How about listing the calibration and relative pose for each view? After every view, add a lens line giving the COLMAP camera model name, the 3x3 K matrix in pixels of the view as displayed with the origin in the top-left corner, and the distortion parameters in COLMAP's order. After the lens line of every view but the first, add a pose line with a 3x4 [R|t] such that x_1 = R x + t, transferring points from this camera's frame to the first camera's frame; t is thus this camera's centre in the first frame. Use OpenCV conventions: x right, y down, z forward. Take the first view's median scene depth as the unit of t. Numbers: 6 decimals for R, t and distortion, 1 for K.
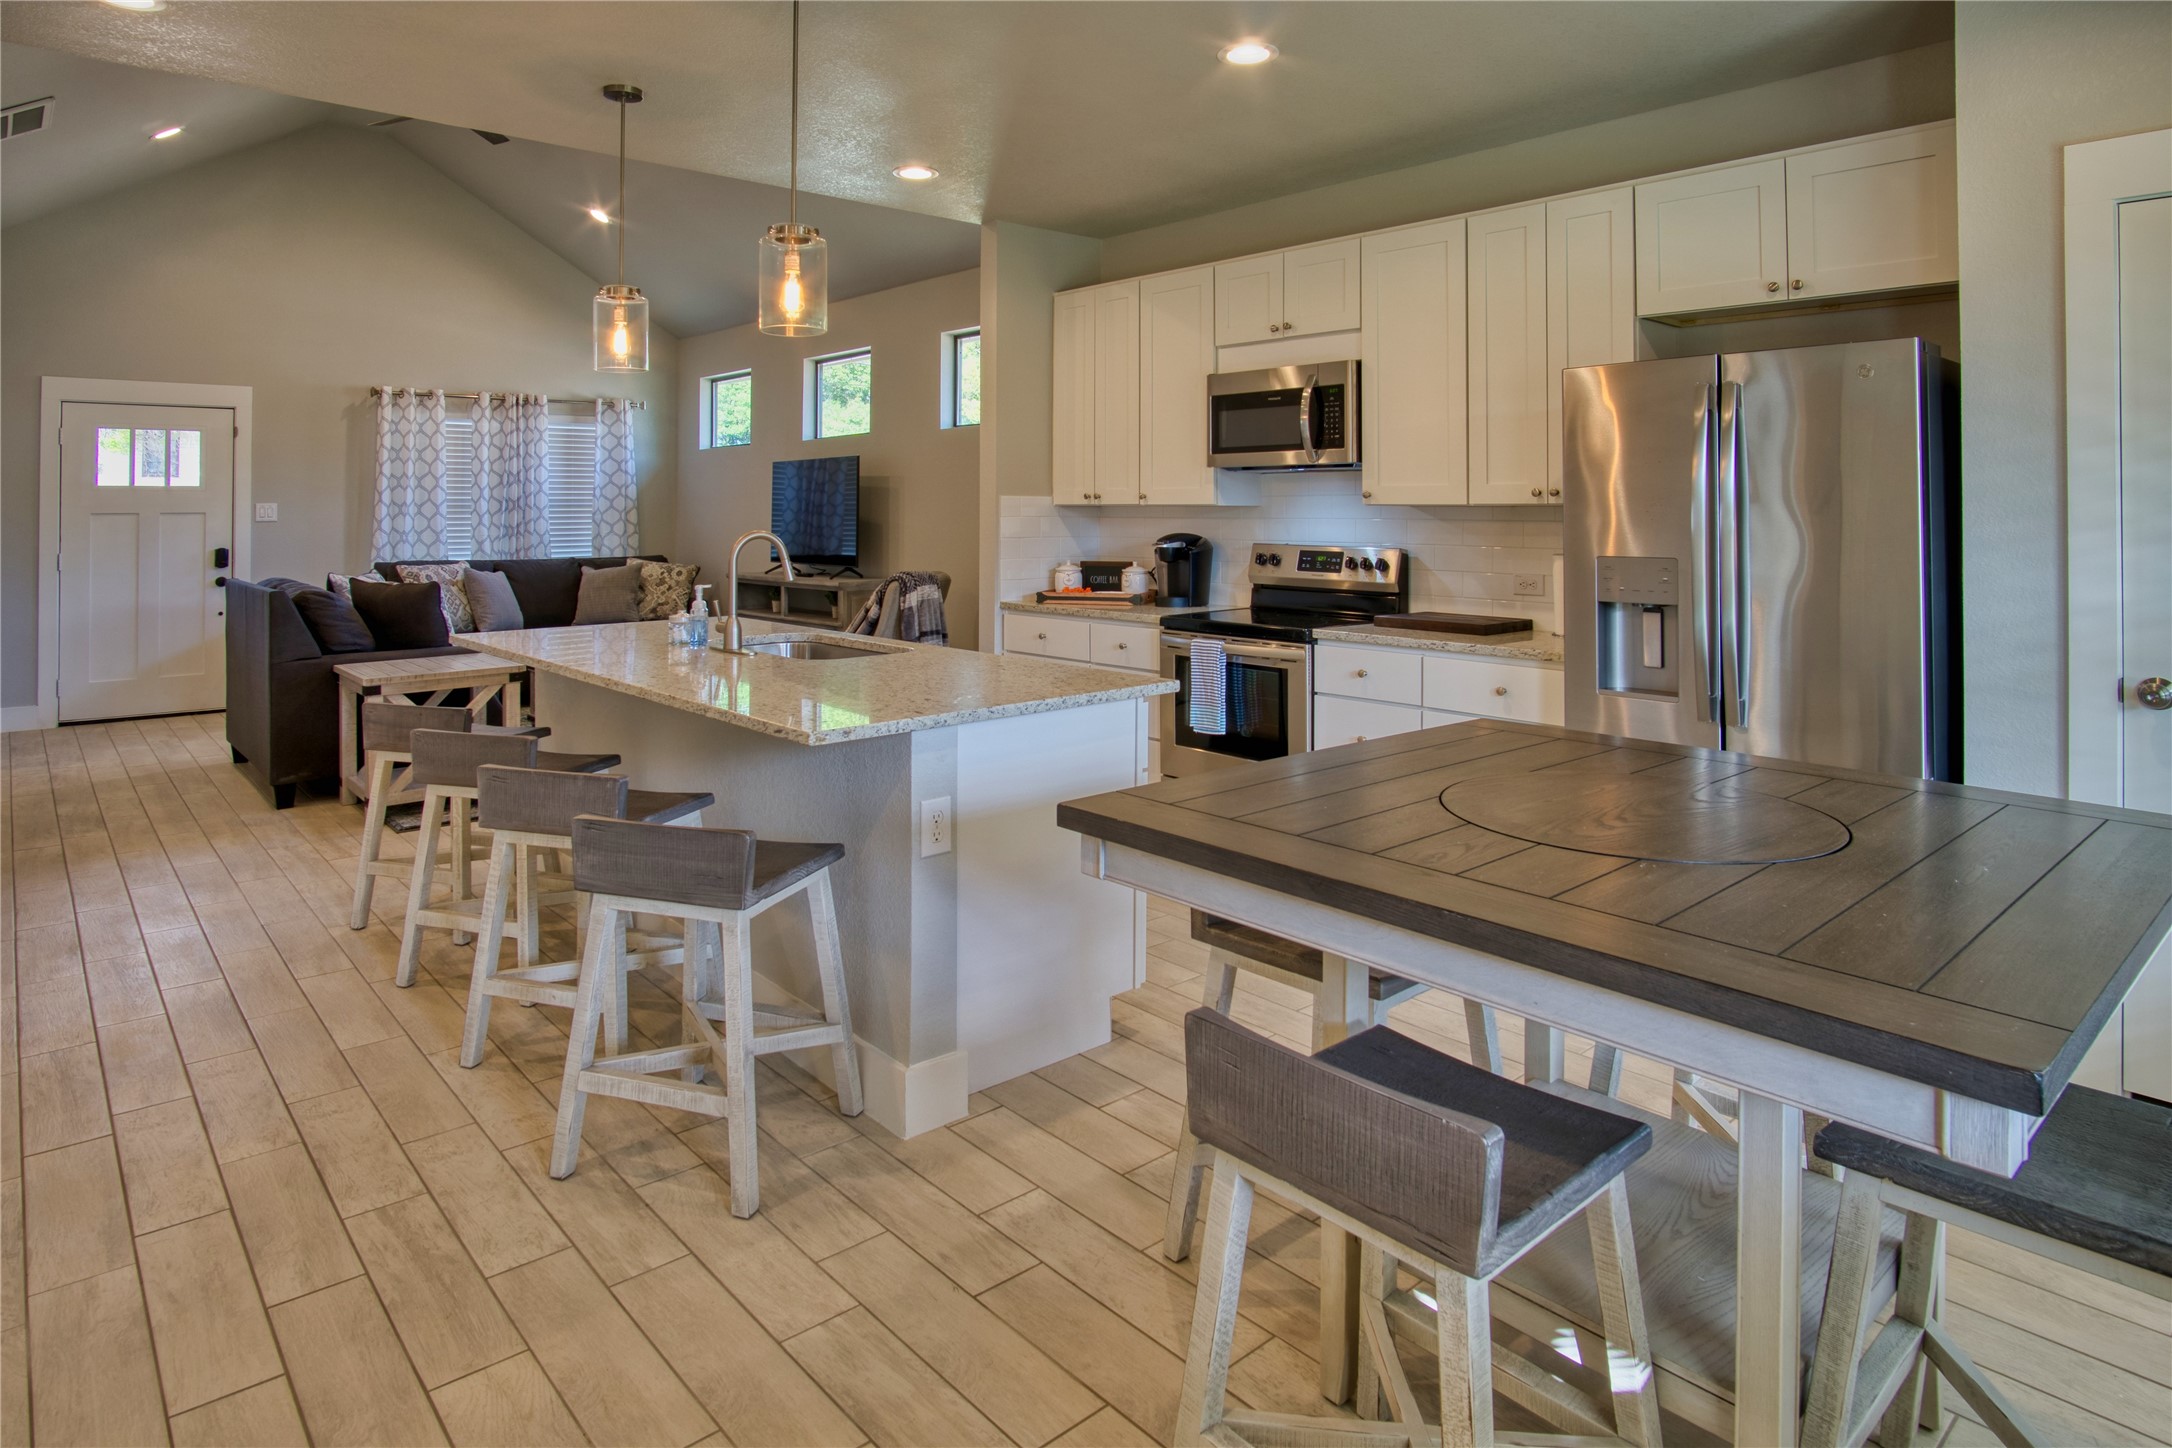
lens RADIAL K [[1237.3, 0, 1082.3], [0, 1237.3, 472.8], [0, 0, 1]] dist [-0.025245, 0.003645]
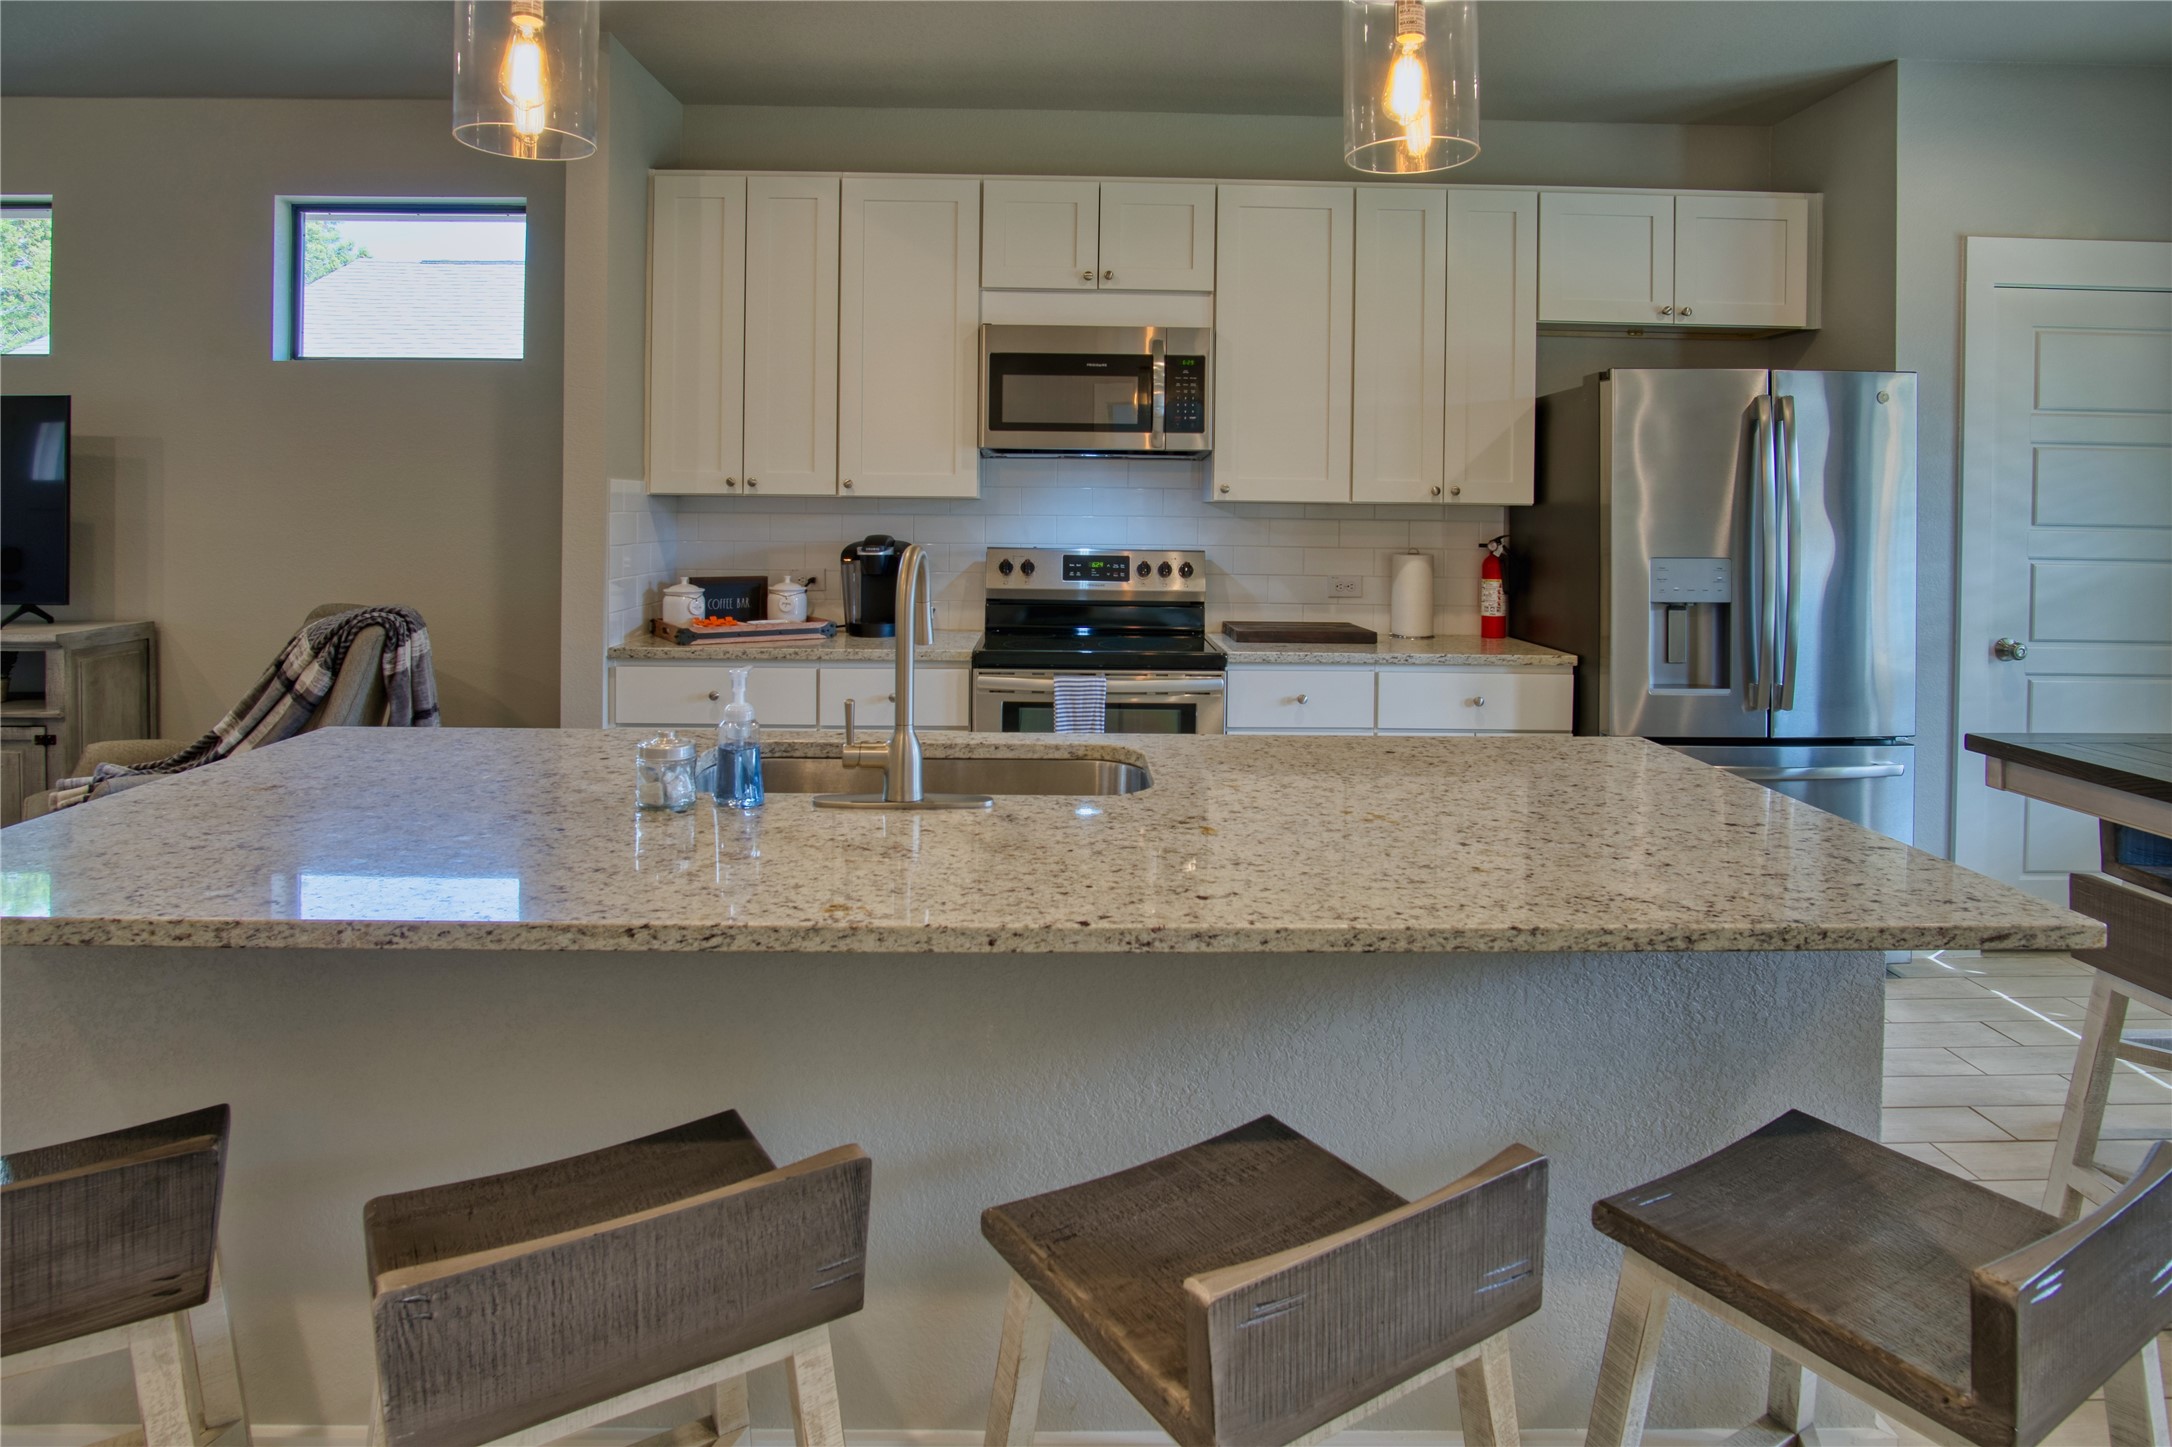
lens RADIAL K [[1237.3, 0, 1096.9], [0, 1237.3, 507.7], [0, 0, 1]] dist [-0.025245, 0.003645]
pose [[0.646525, 0.006430, 0.762866, -0.294375], [-0.032858, 0.999271, 0.019424, 0.010422], [-0.762185, -0.037624, 0.646265, 0.319155]]
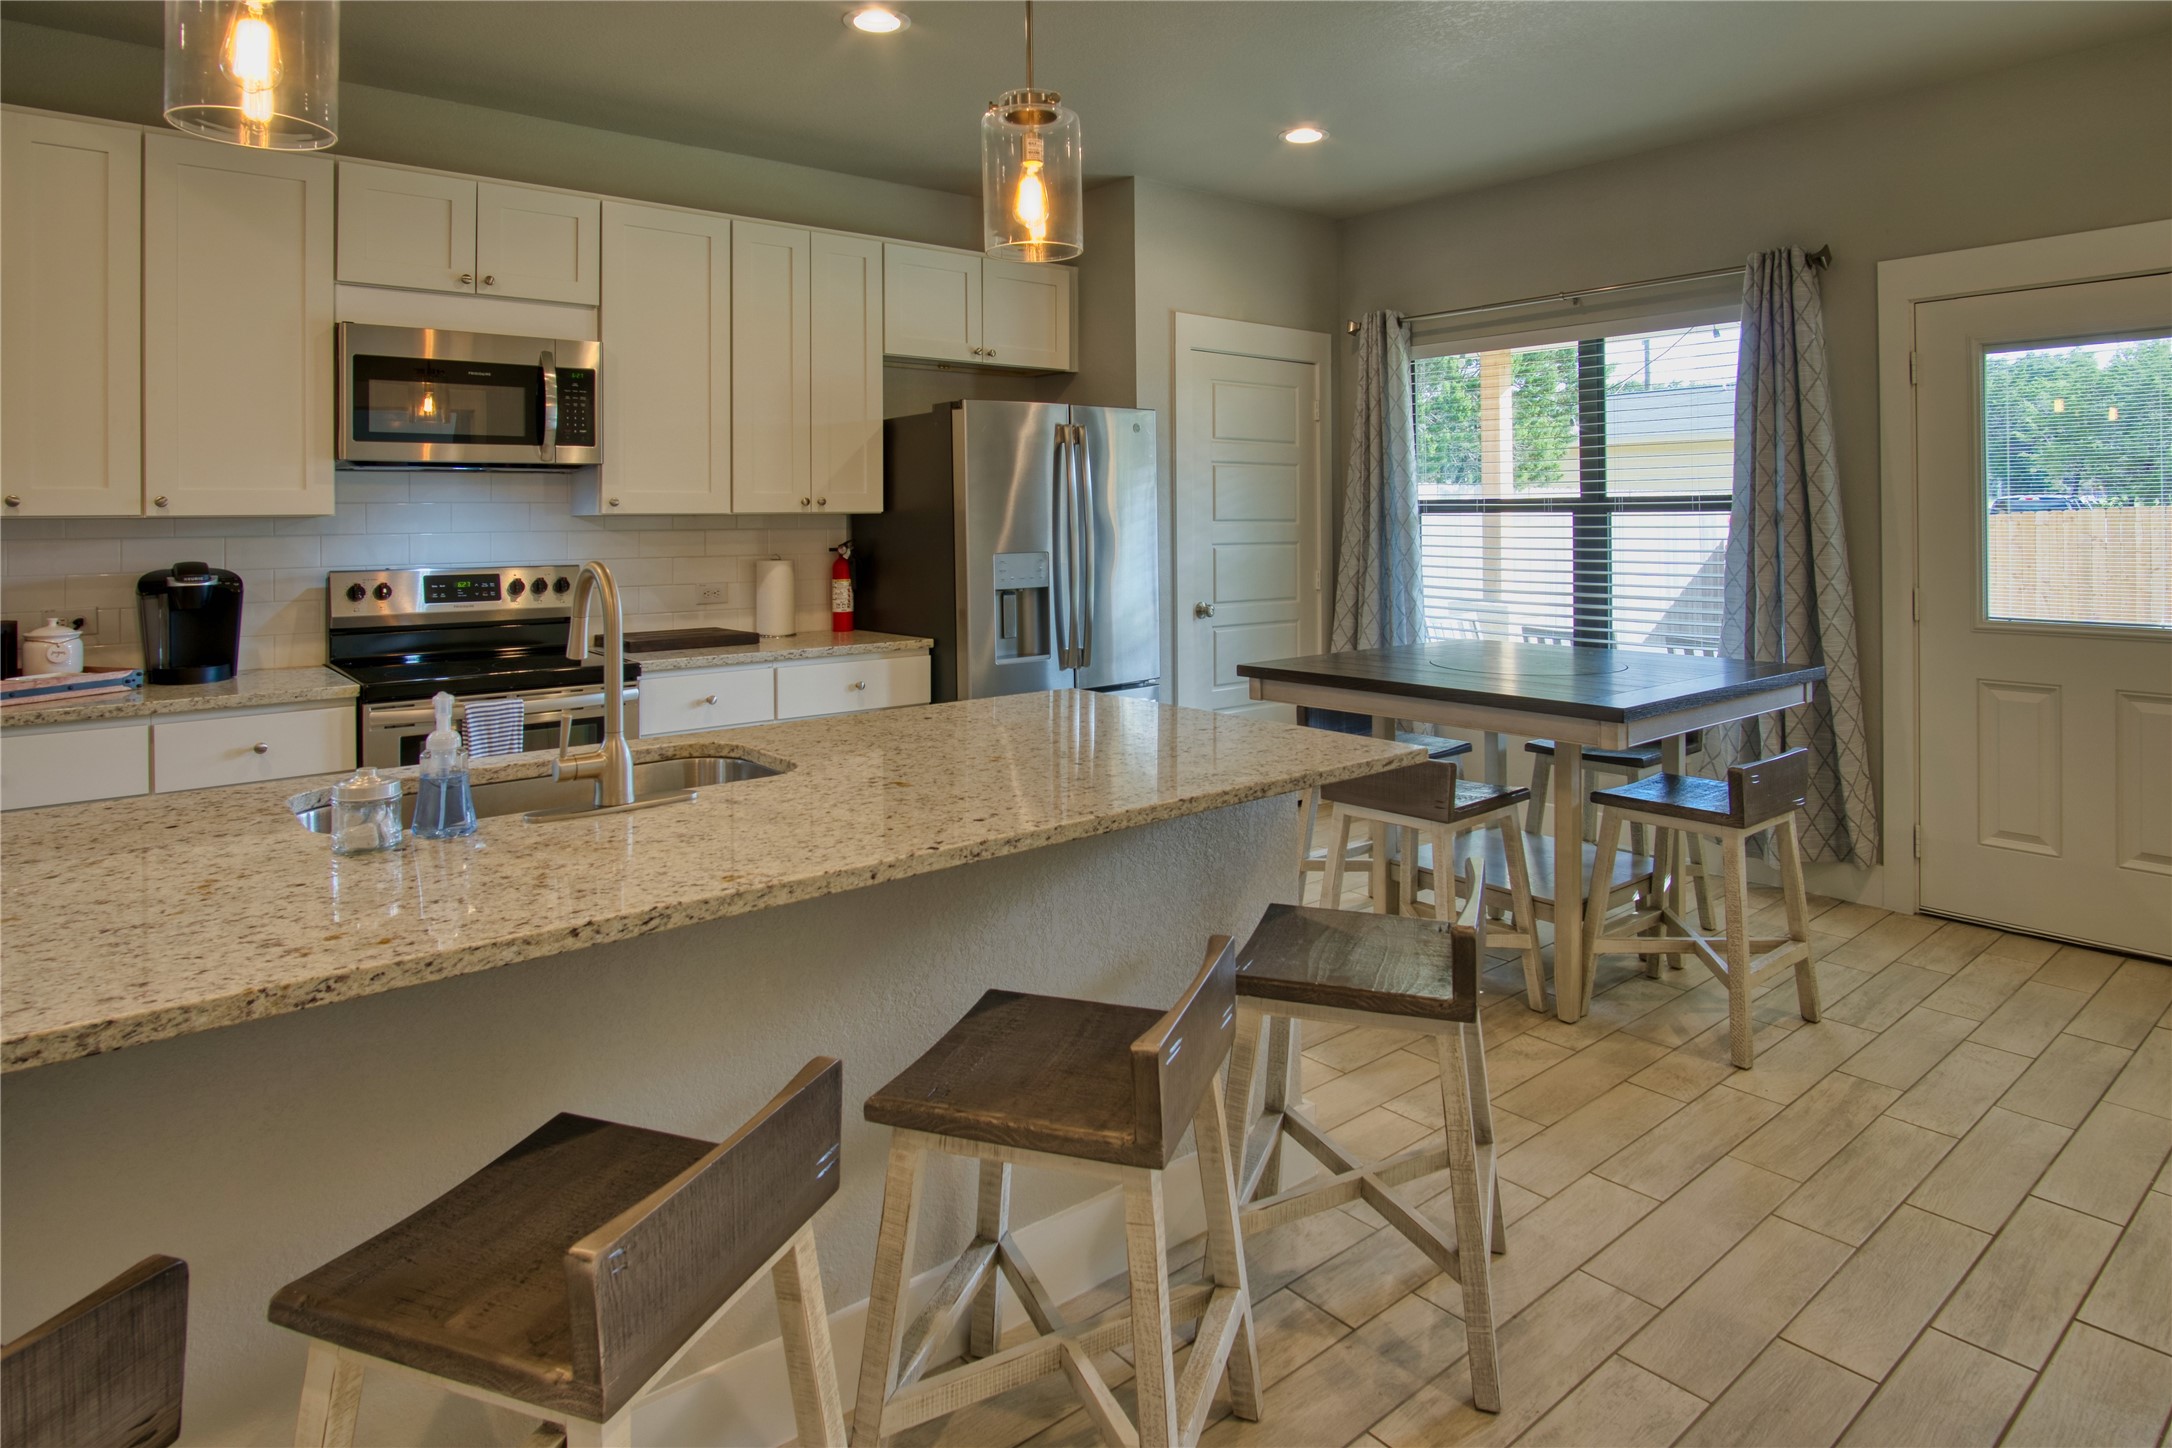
lens RADIAL K [[1237.3, 0, 1082.3], [0, 1237.3, 505.3], [0, 0, 1]] dist [-0.025245, 0.003645]
pose [[0.041002, 0.008650, 0.999122, -0.380372], [-0.020068, 0.999768, -0.007832, 0.012348], [-0.998958, -0.019729, 0.041166, 0.394788]]
